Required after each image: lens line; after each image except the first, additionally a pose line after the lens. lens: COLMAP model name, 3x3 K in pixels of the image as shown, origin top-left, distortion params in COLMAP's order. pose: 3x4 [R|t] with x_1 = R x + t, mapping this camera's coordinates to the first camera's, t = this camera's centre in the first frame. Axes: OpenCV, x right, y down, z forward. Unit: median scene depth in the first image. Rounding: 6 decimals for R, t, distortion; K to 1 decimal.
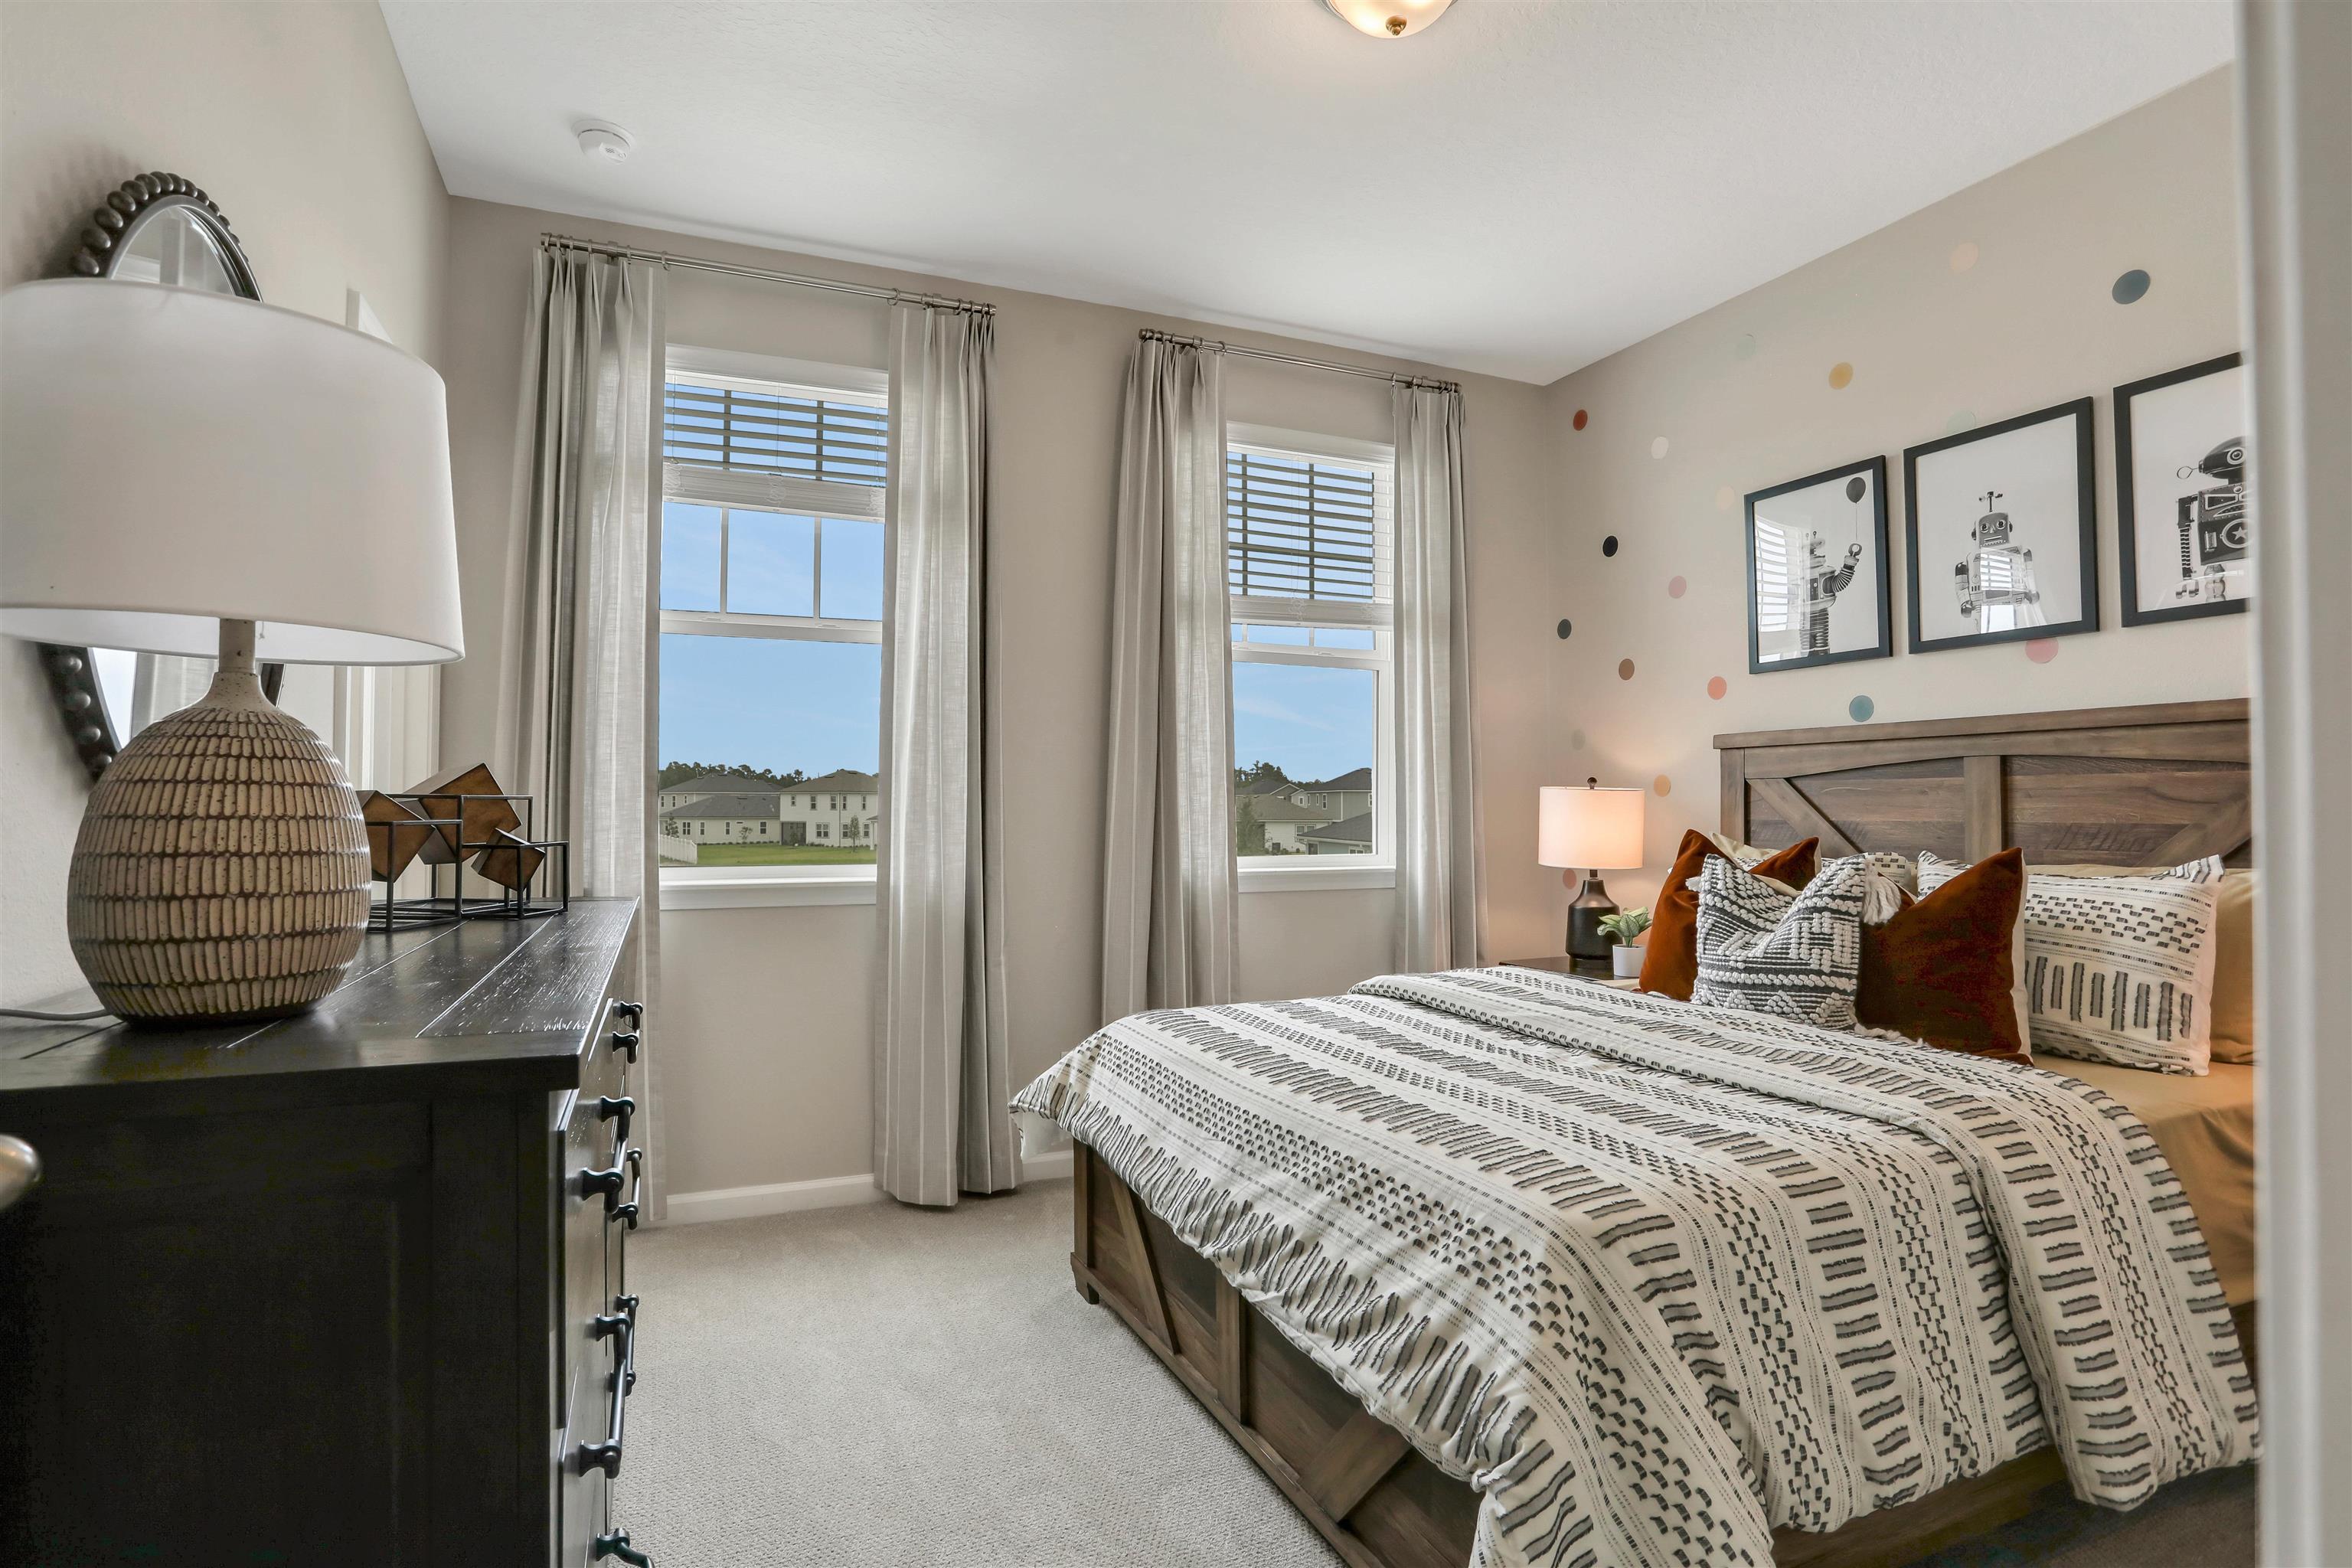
lens RADIAL K [[1194.2, 0, 1165.8], [0, 1194.2, 799.5], [0, 0, 1]] dist [-0.052744, 0.012792]
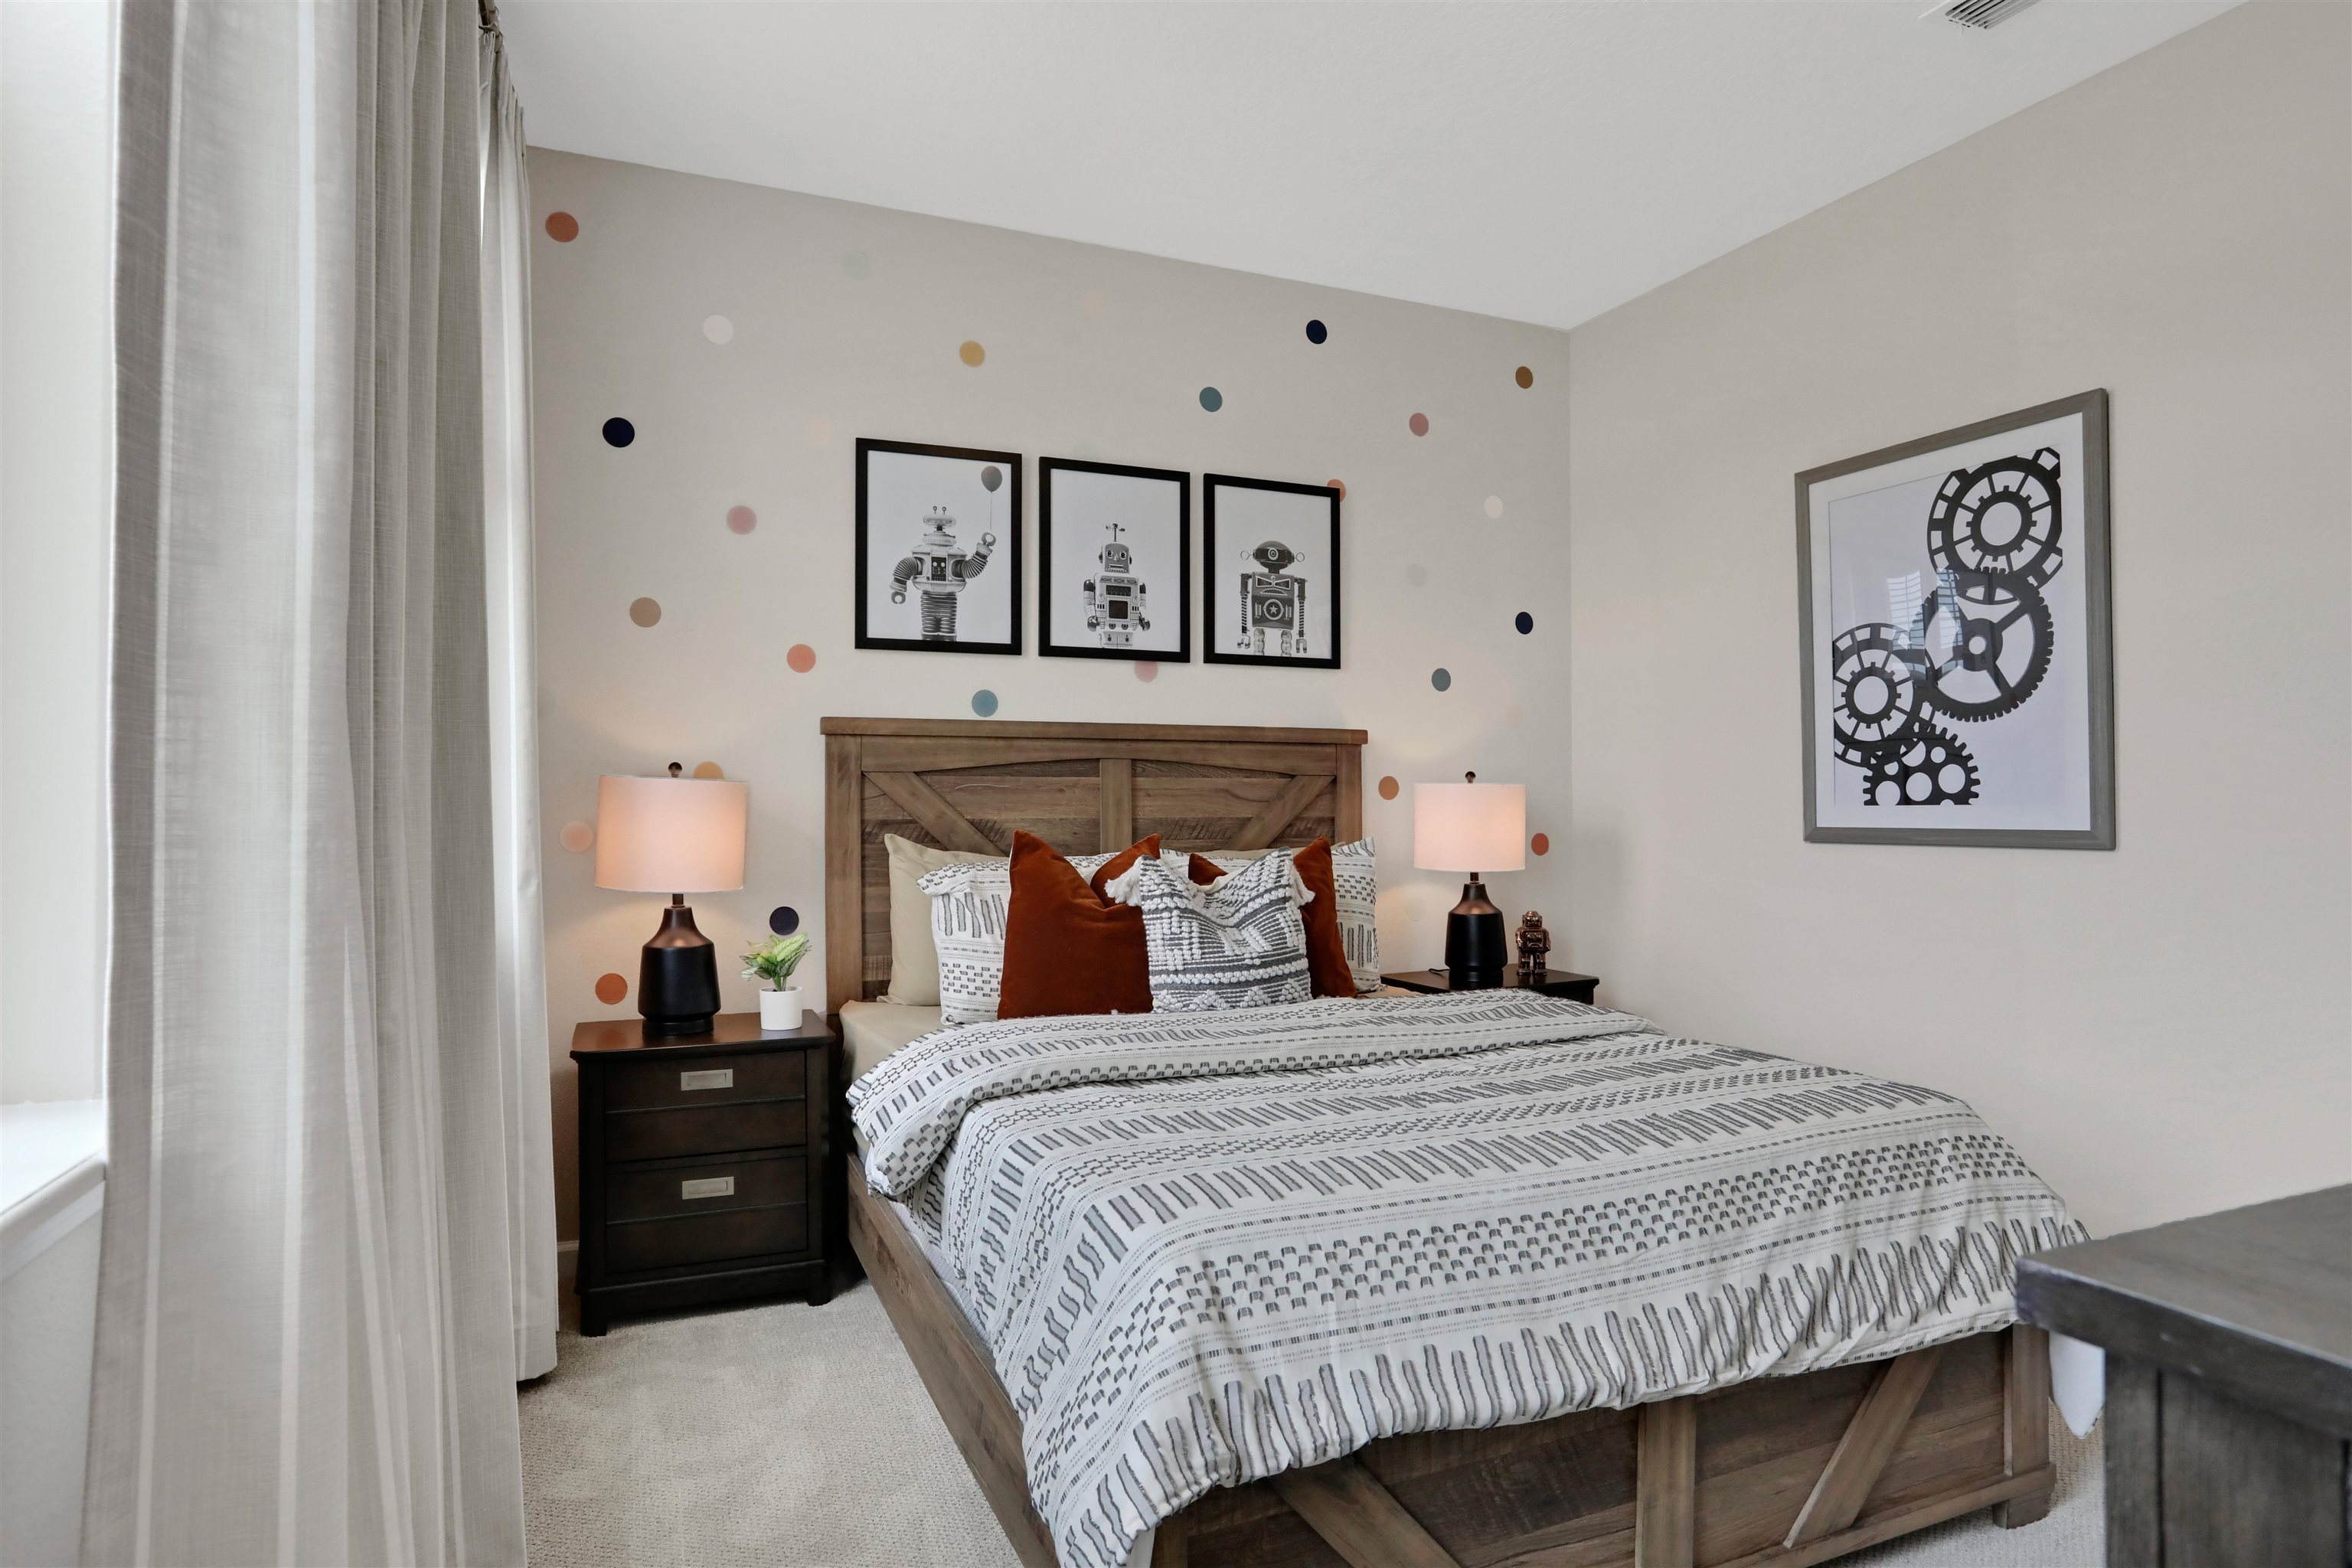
lens RADIAL K [[1345.1, 0, 1168.9], [0, 1345.1, 776.2], [0, 0, 1]] dist [-0.048944, 0.016864]
pose [[-0.028185, 0.021936, 0.999362, -0.571010], [-0.005111, 0.999743, -0.022089, 0.007366], [-0.999590, -0.005730, -0.028065, 0.961782]]
